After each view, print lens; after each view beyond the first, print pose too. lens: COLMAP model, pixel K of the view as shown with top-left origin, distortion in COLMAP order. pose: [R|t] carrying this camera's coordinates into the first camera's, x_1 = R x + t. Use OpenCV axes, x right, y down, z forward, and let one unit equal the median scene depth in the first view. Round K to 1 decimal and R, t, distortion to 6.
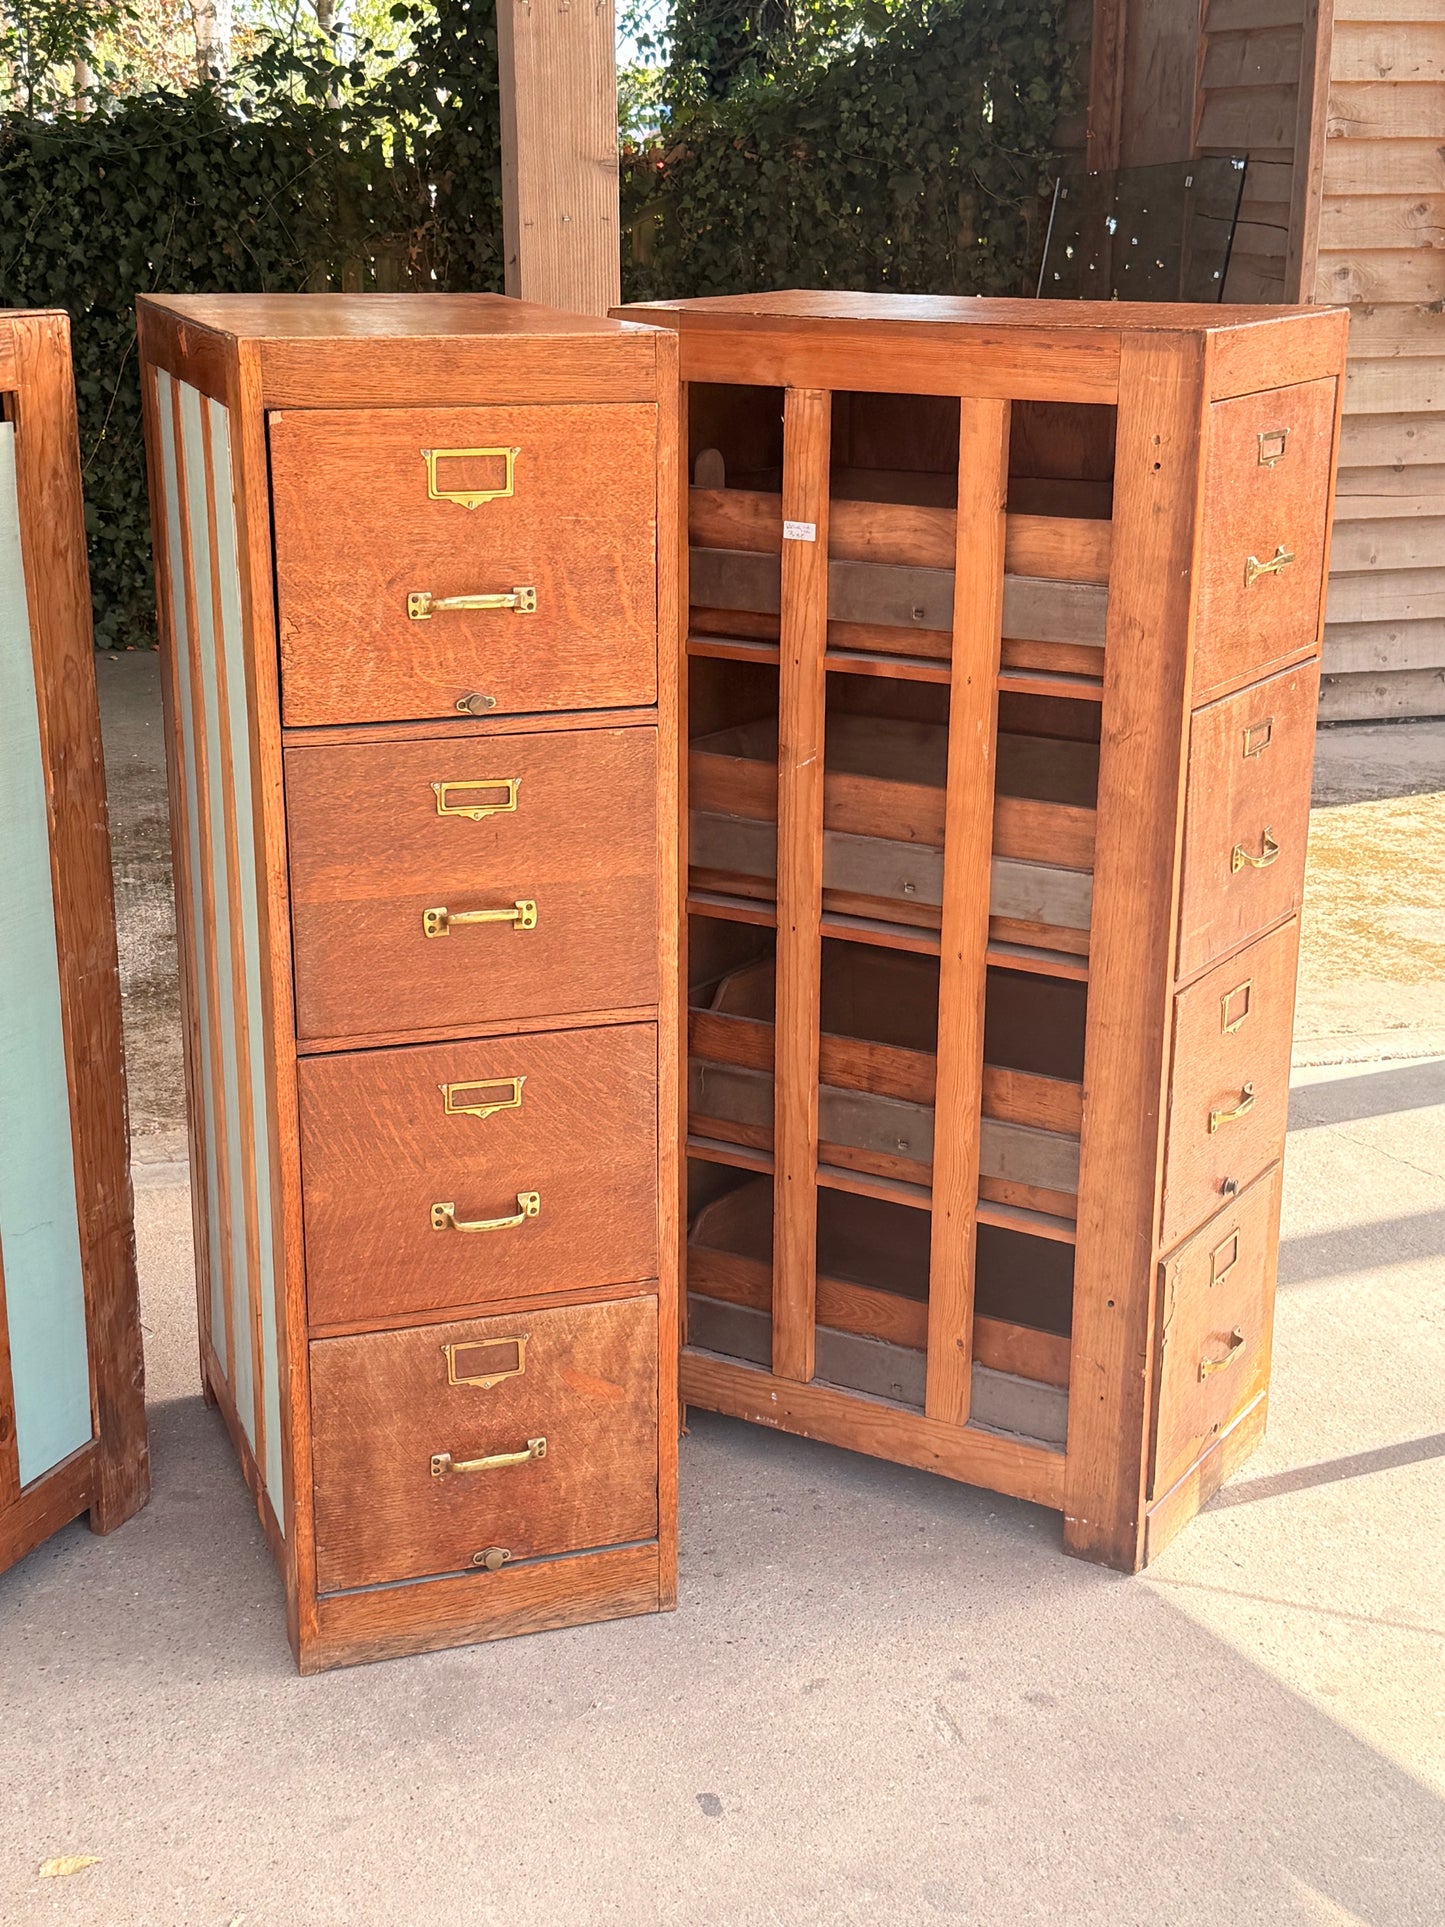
lens RADIAL K [[2656.8, 0, 720.1], [0, 2656.8, 989.0], [0, 0, 1]] dist [0.201631, -0.473819]
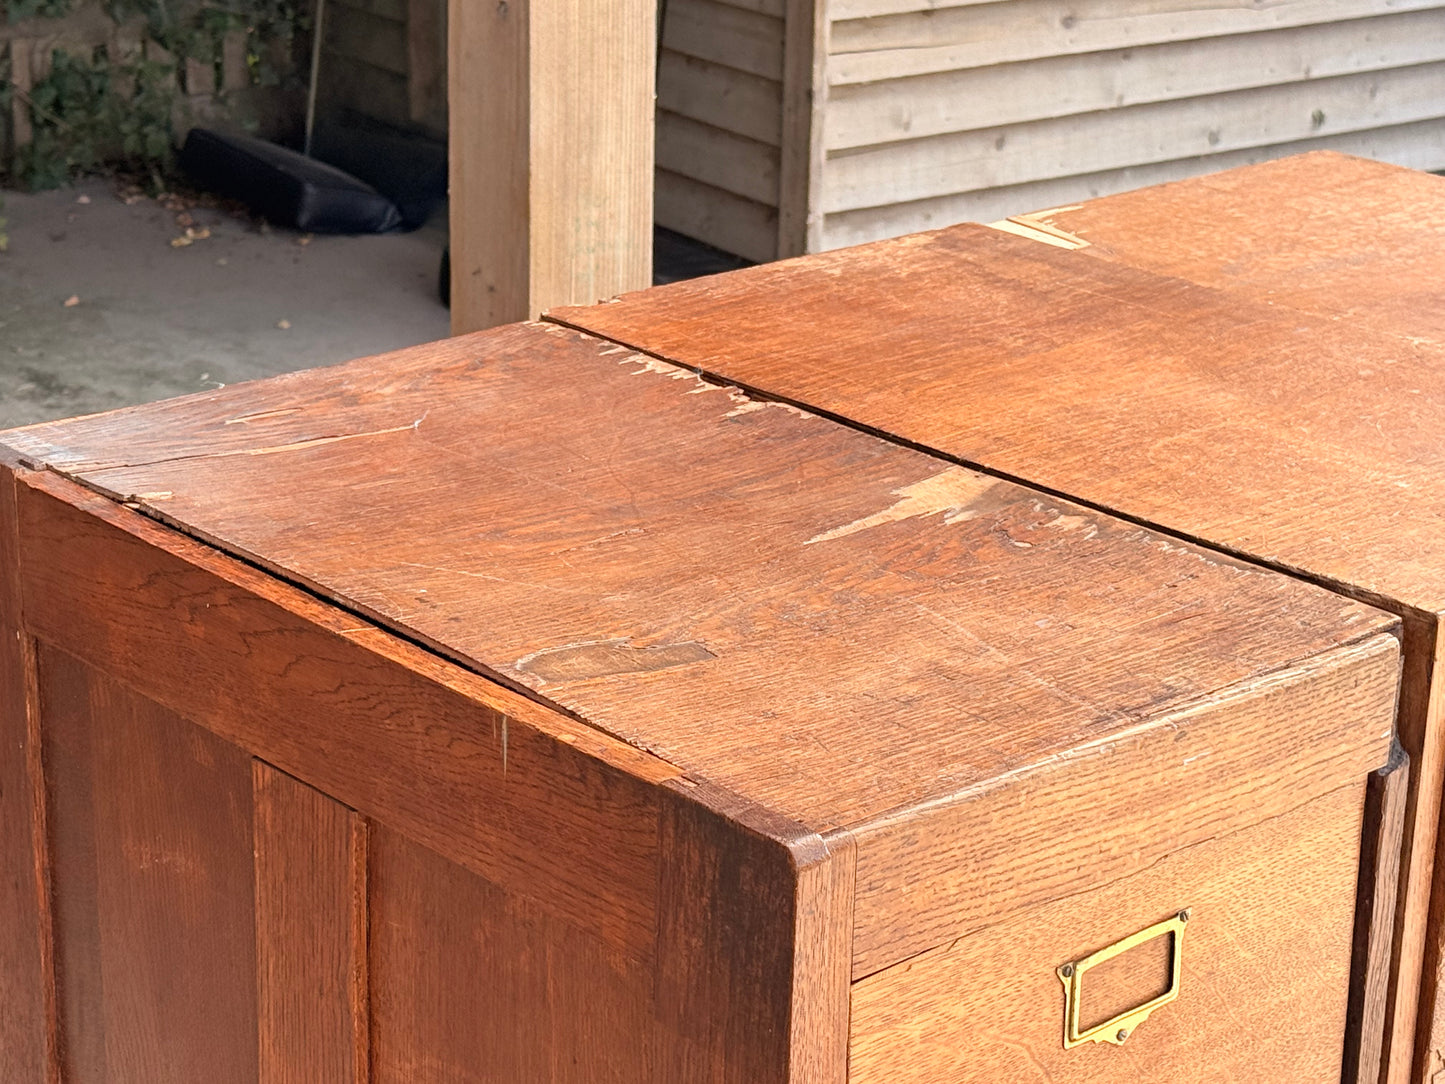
lens RADIAL K [[3131.4, 0, 724.7], [0, 3131.4, 577.6], [0, 0, 1]] dist [0.118849, 0.416124]
pose [[0.915439, -0.120218, 0.384081, -0.487485], [0.097723, 0.992181, 0.077636, -0.272781], [-0.390411, -0.033537, 0.920030, 0.398451]]
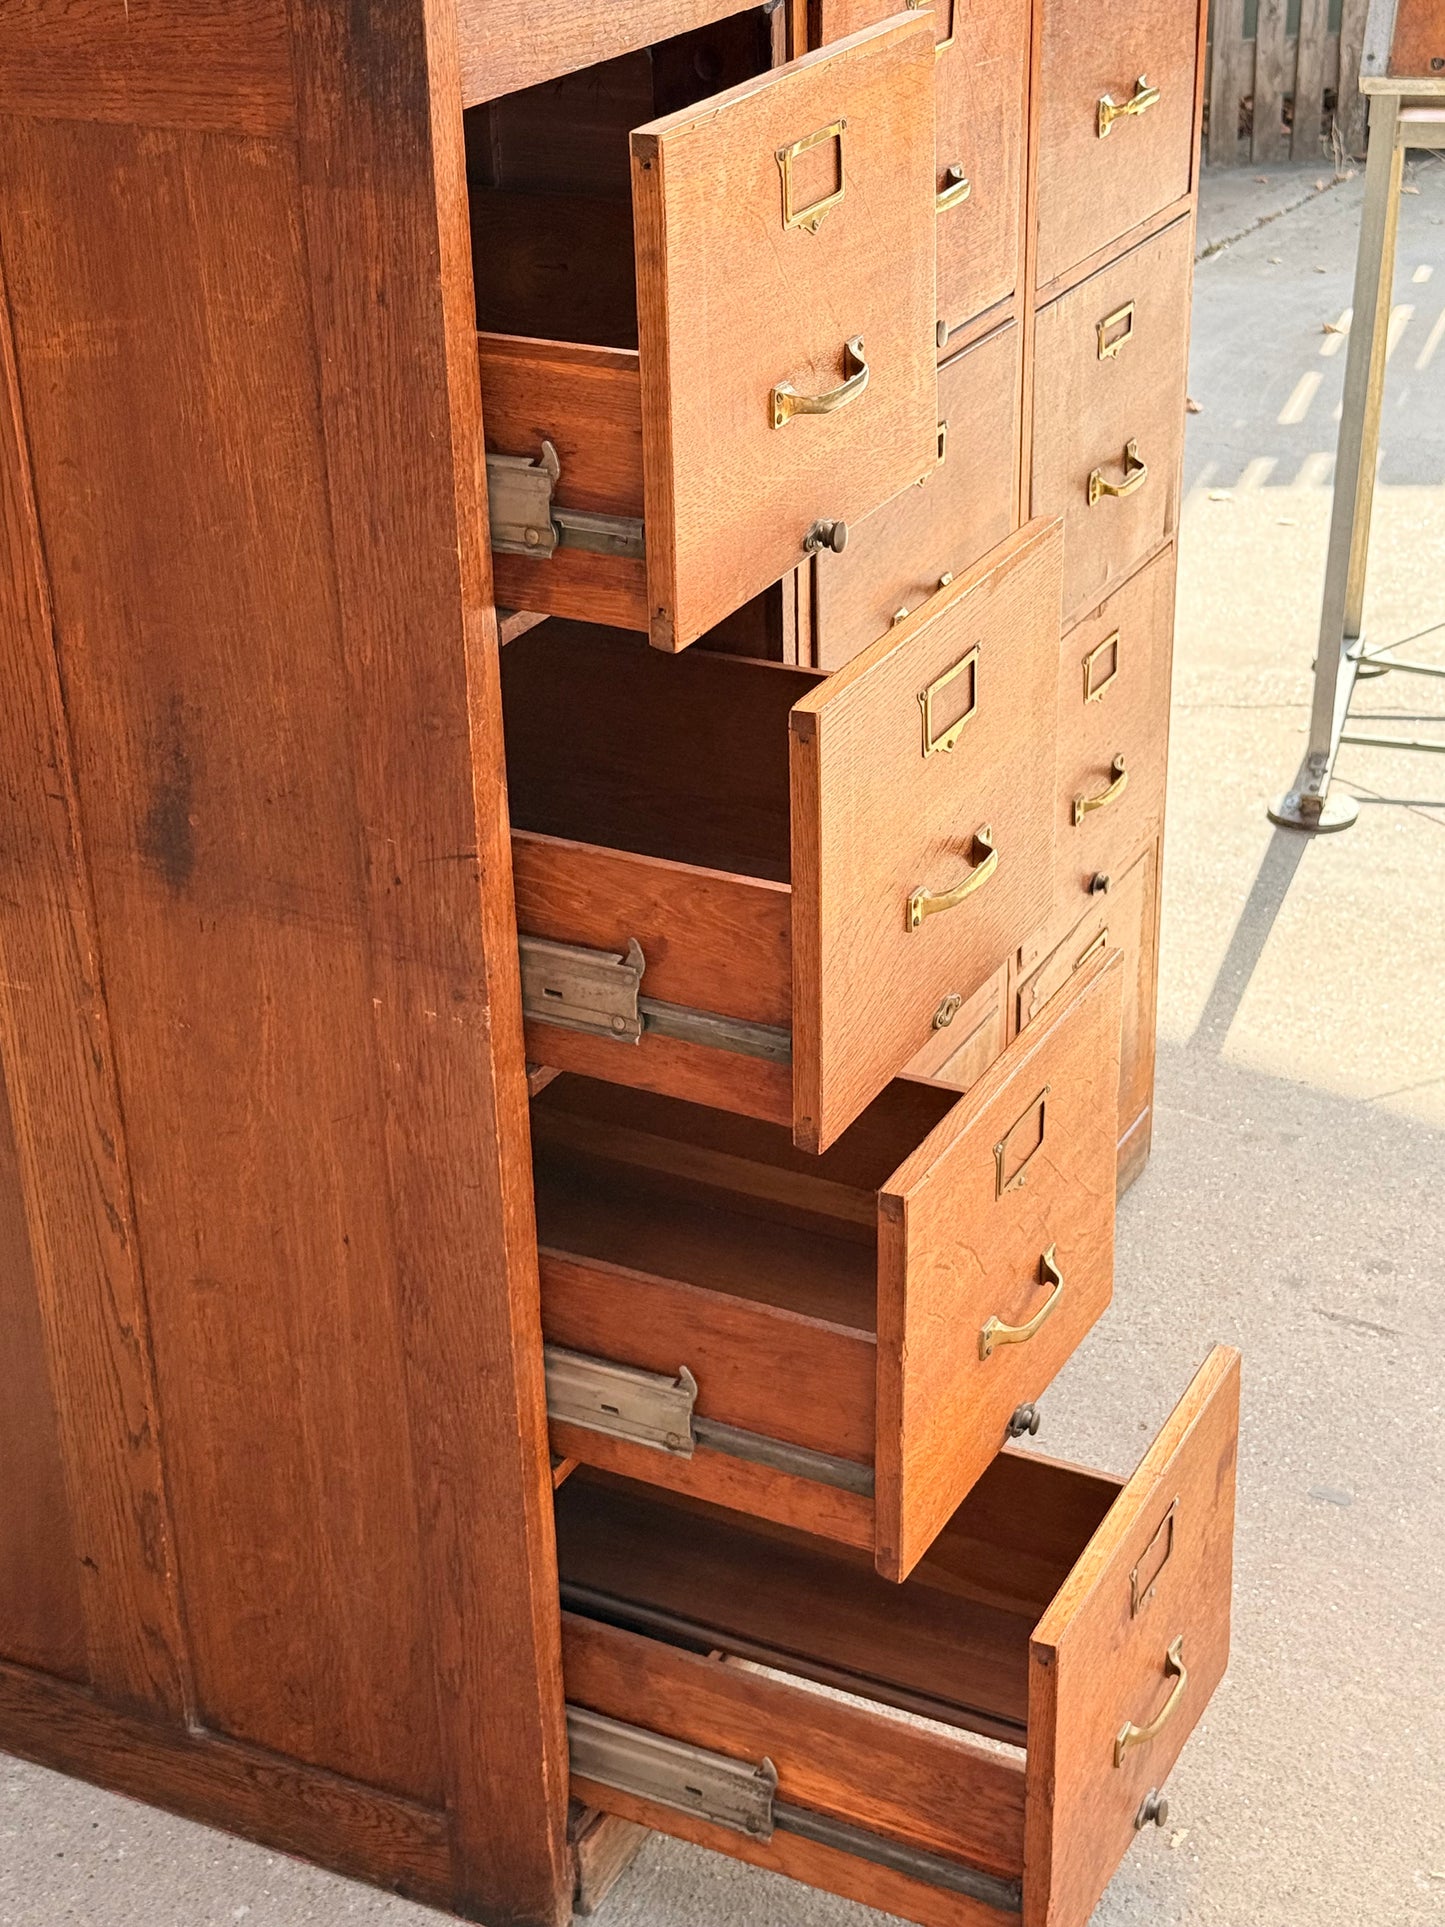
lens RADIAL K [[3040.2, 0, 722.9], [0, 3040.2, 982.9], [0, 0, 1]] dist [0.176164, -0.279081]
pose [[0.716262, -0.332425, 0.613566, -0.680521], [0.233161, 0.942719, 0.238571, -0.143151], [-0.657727, -0.027820, 0.752742, 0.341930]]
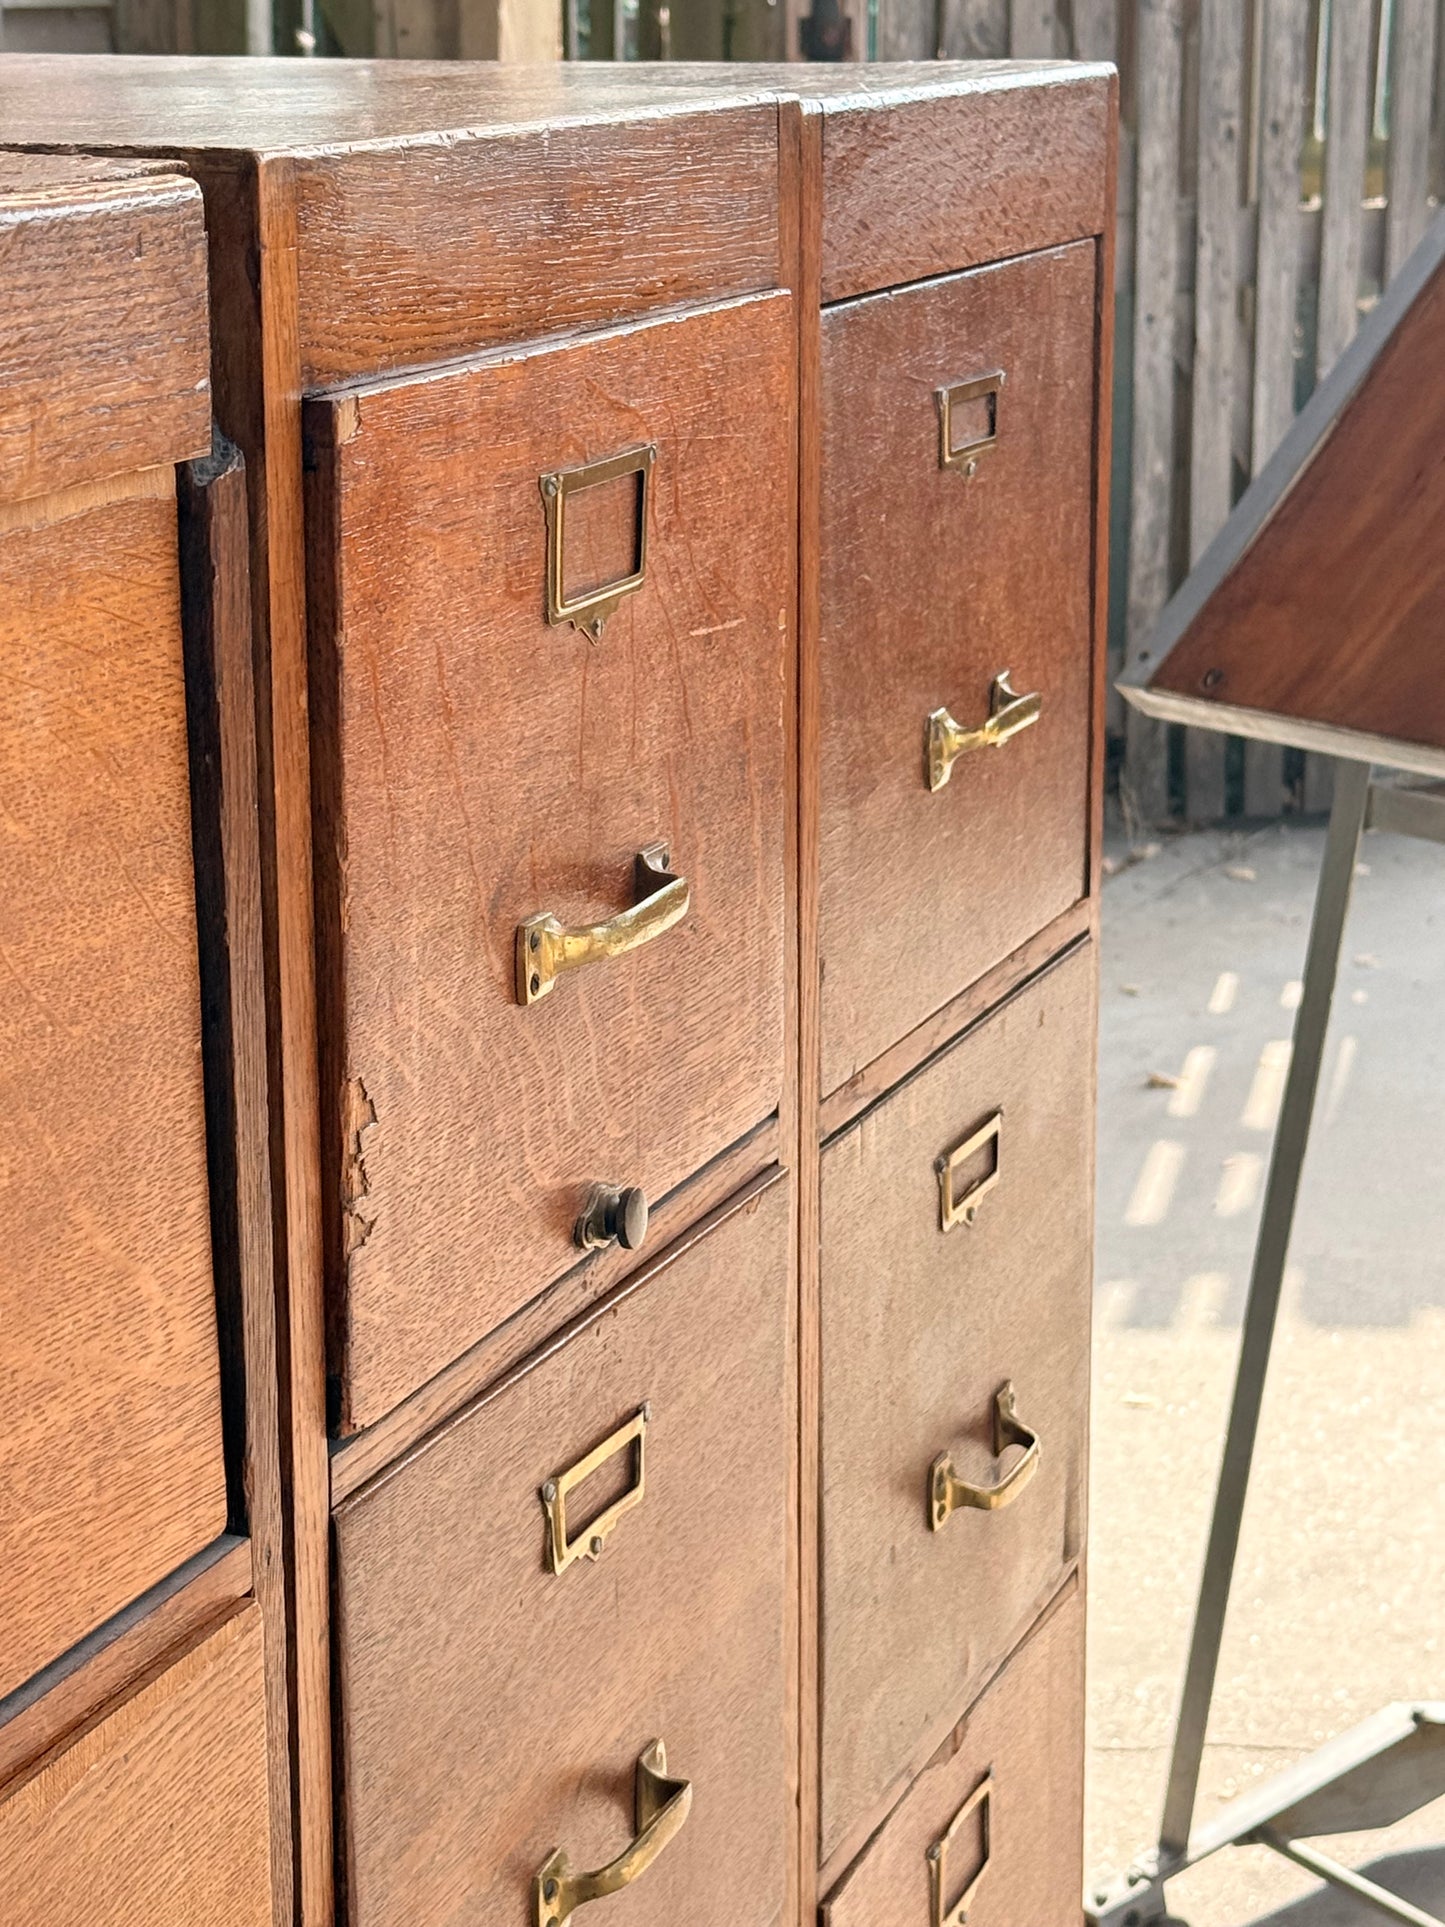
lens RADIAL K [[4199.1, 0, 716.0], [0, 4199.1, 991.5], [0, 0, 1]] dist [0.155802, 0.028047]
pose [[0.634125, -0.194057, 0.748484, -0.431418], [0.235673, 0.970444, 0.051939, -0.145900], [-0.736440, 0.143462, 0.661116, 0.592367]]
